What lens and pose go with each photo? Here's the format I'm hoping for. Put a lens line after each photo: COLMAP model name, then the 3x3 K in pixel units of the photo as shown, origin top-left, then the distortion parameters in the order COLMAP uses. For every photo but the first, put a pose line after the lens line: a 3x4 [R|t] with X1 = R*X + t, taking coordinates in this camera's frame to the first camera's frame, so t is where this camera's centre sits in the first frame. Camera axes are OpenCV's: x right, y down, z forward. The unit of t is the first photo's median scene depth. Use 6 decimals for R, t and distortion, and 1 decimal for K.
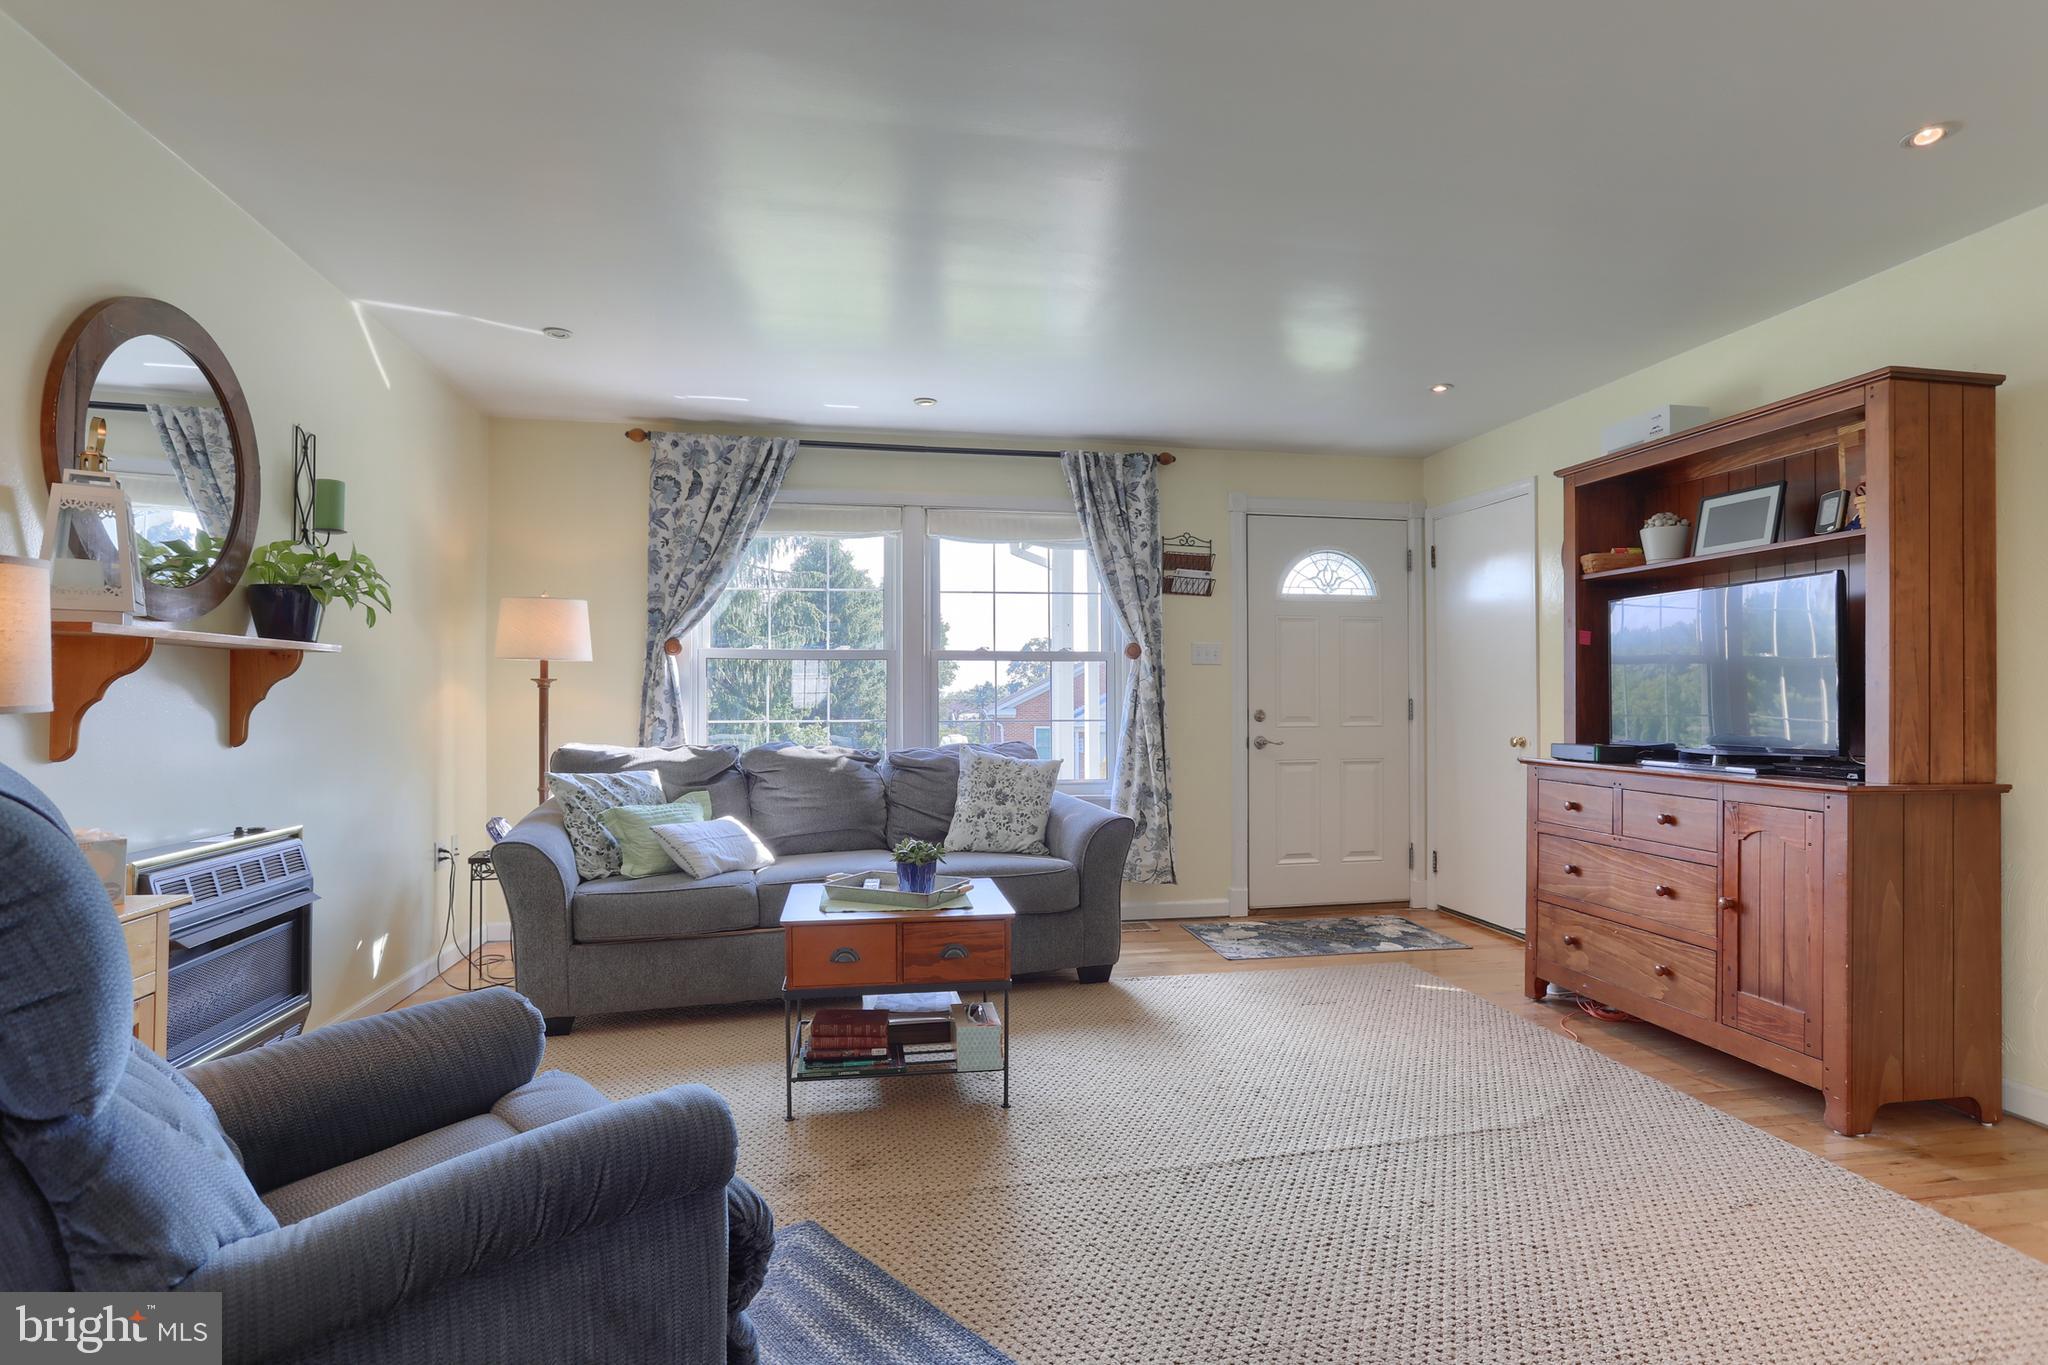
lens RADIAL K [[1055.8, 0, 1039.6], [0, 1055.8, 680.0], [0, 0, 1]] dist [-0.071501, 0.037616]
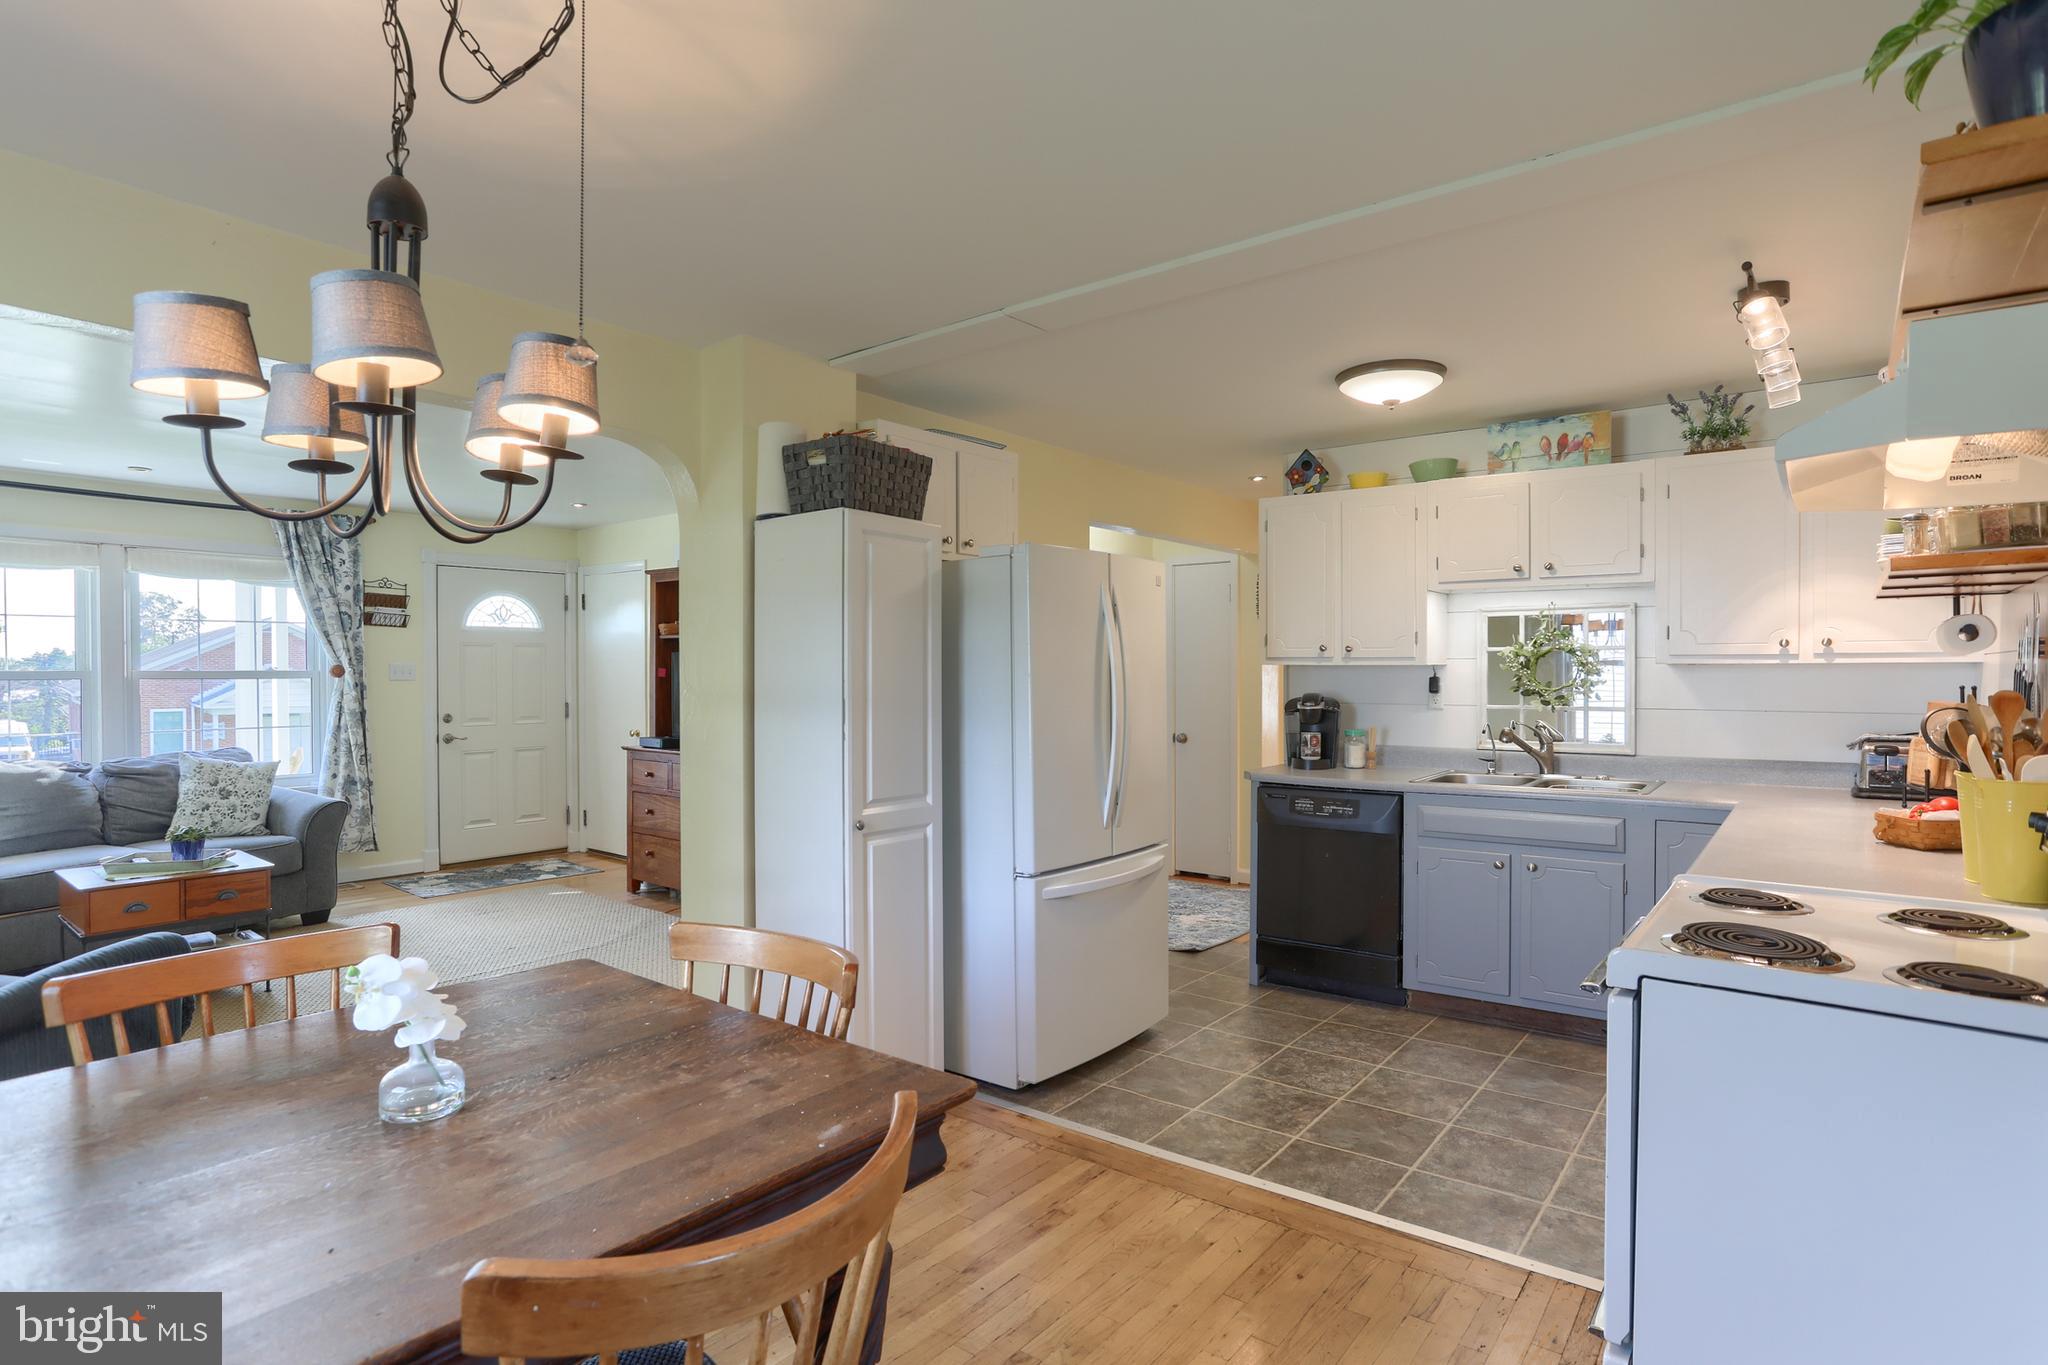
lens RADIAL K [[1055.8, 0, 1039.6], [0, 1055.8, 680.0], [0, 0, 1]] dist [-0.071501, 0.037616]
pose [[0.751240, -0.006835, 0.659994, -0.098671], [-0.011823, 0.999647, 0.023810, -0.059179], [-0.659923, -0.025690, 0.750894, -0.509998]]
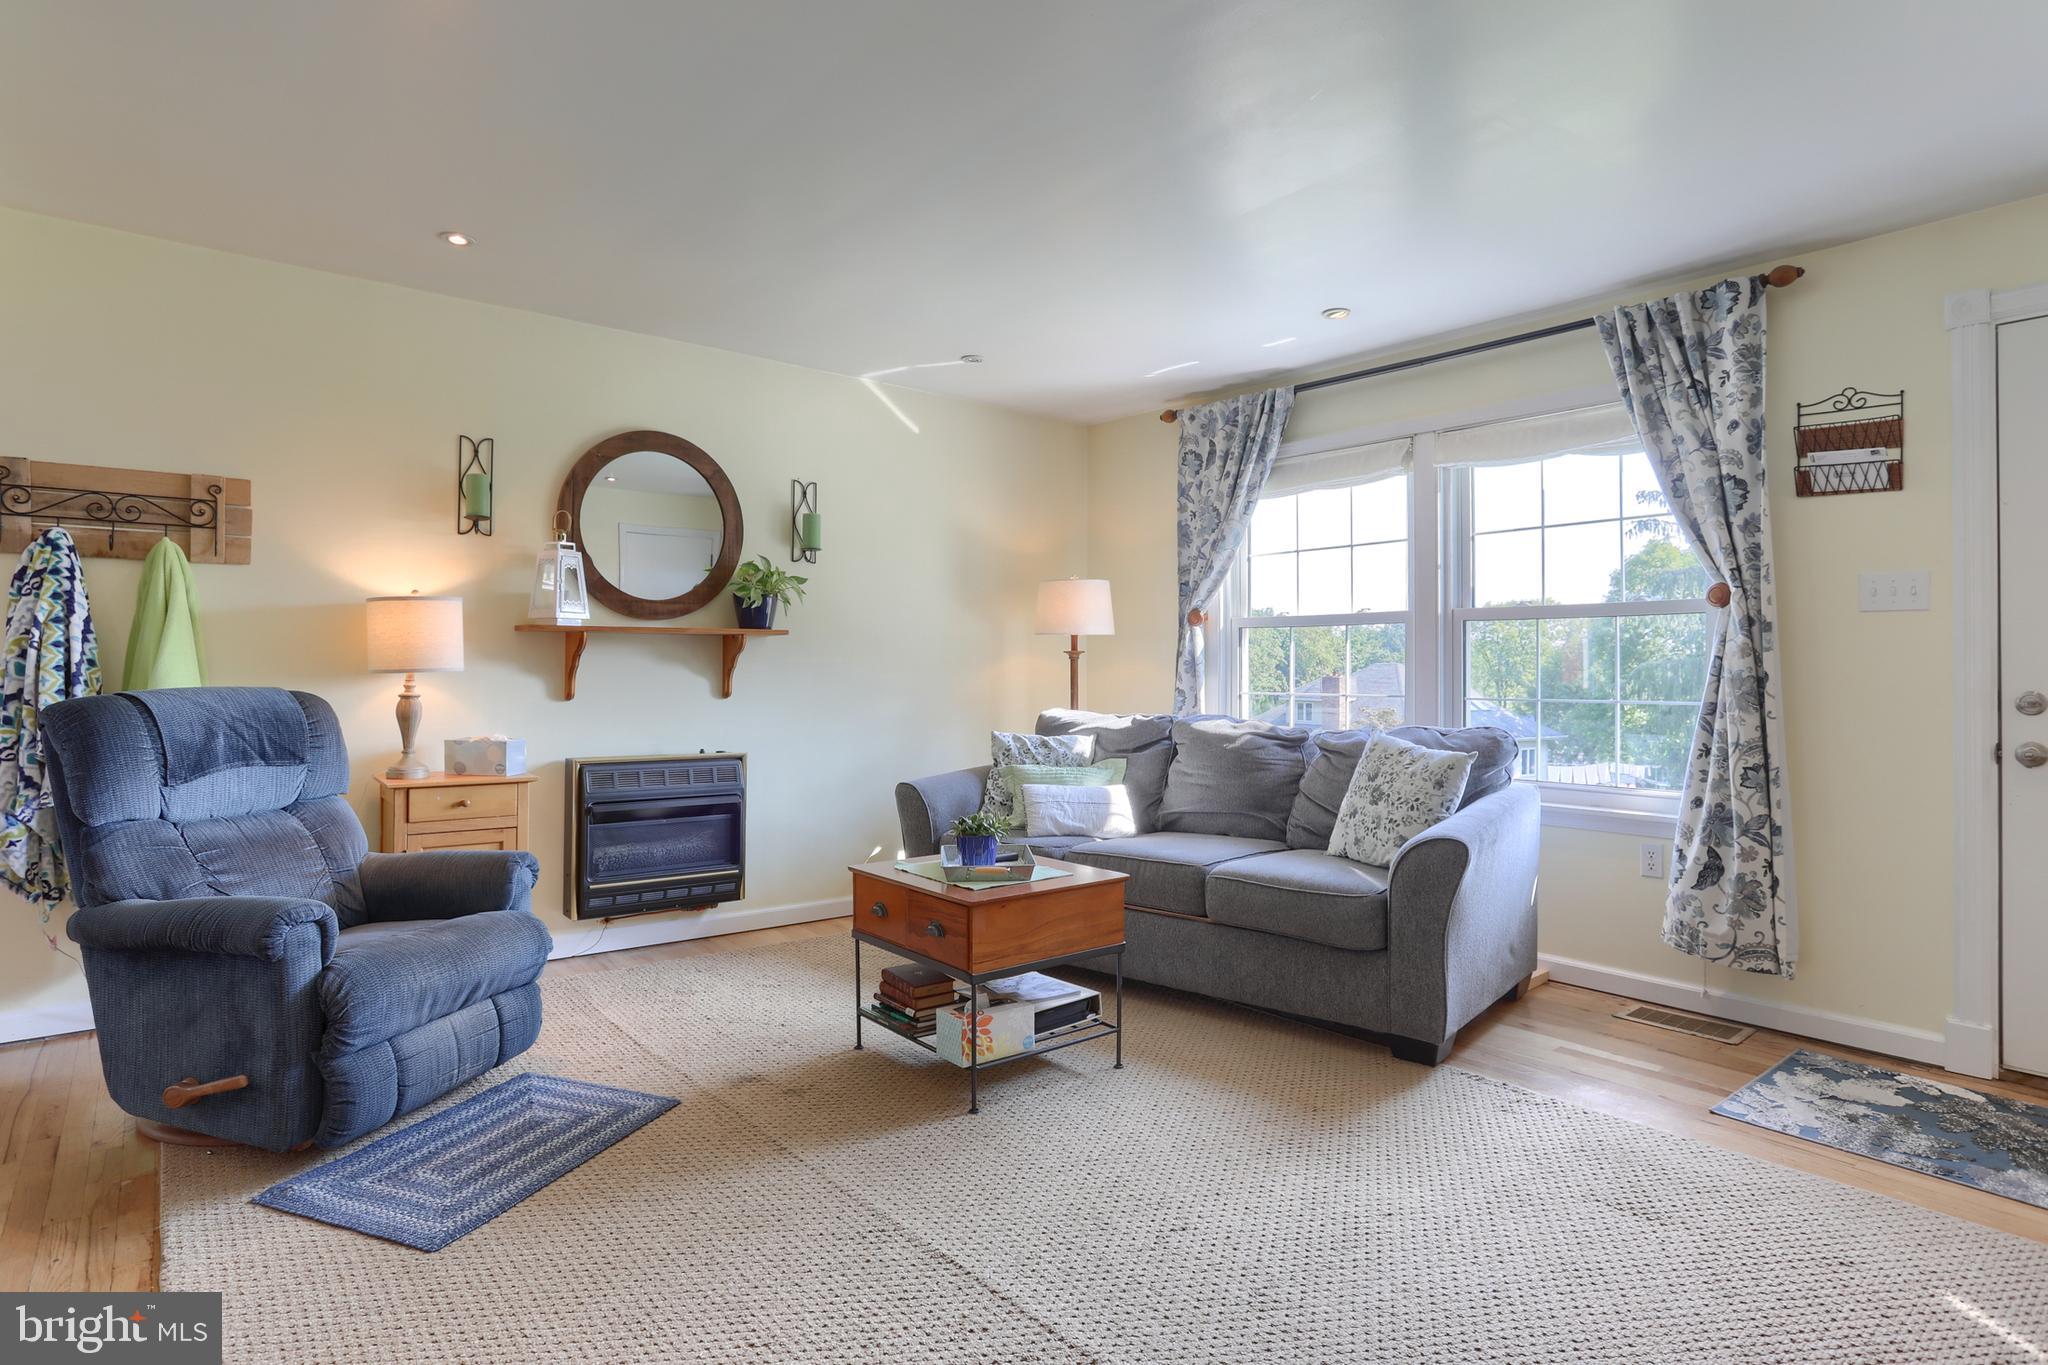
lens RADIAL K [[1071.9, 0, 1004.0], [0, 1071.9, 666.0], [0, 0, 1]] dist [-0.063038, 0.041040]
pose [[0.479479, -0.000340, -0.877553, 0.460443], [0.012745, 0.999897, 0.006576, 0.005586], [0.877461, -0.014337, 0.479434, 0.332297]]
